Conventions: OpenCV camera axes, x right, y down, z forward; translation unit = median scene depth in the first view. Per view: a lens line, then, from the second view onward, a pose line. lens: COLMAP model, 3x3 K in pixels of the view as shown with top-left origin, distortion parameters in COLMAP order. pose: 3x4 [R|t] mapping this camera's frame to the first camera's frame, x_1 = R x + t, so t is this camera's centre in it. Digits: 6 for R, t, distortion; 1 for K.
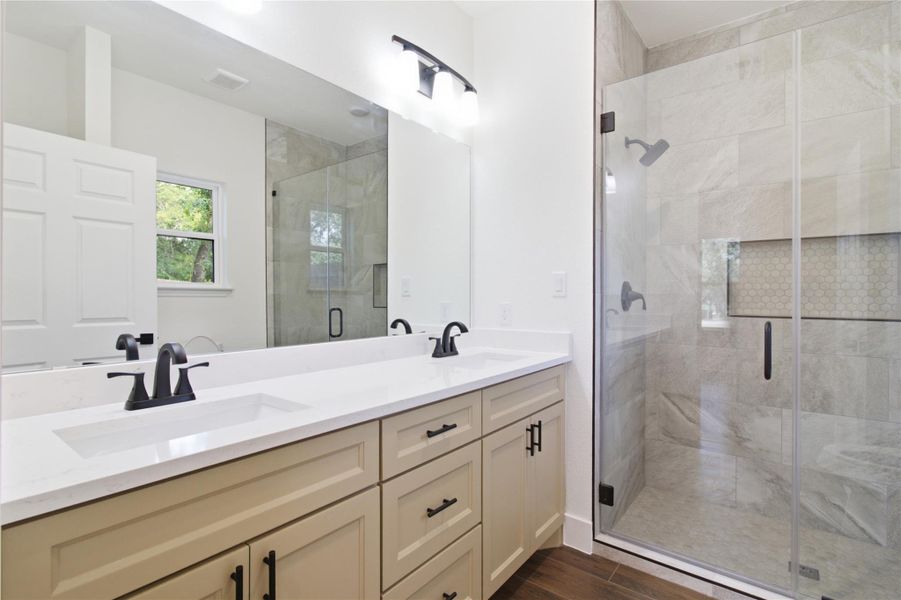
lens RADIAL K [[427.4, 0, 461.3], [0, 427.4, 294.8], [0, 0, 1]] dist [-0.000824, -0.000038]
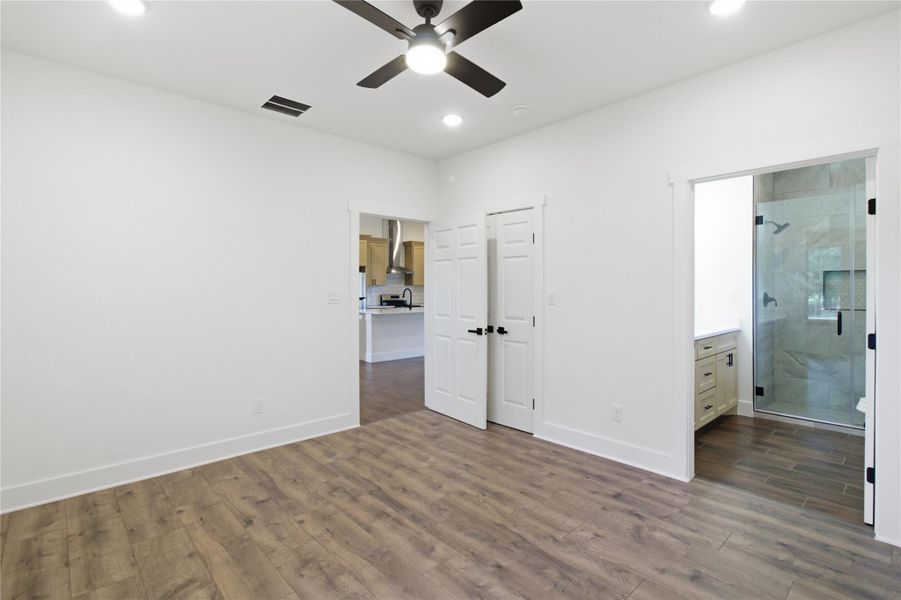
lens RADIAL K [[427.4, 0, 461.3], [0, 427.4, 294.8], [0, 0, 1]] dist [-0.000824, -0.000038]
pose [[0.985683, -0.008270, -0.168409, -0.713835], [0.009590, 0.999929, 0.007022, -0.048682], [0.168339, -0.008536, 0.985692, -1.266562]]
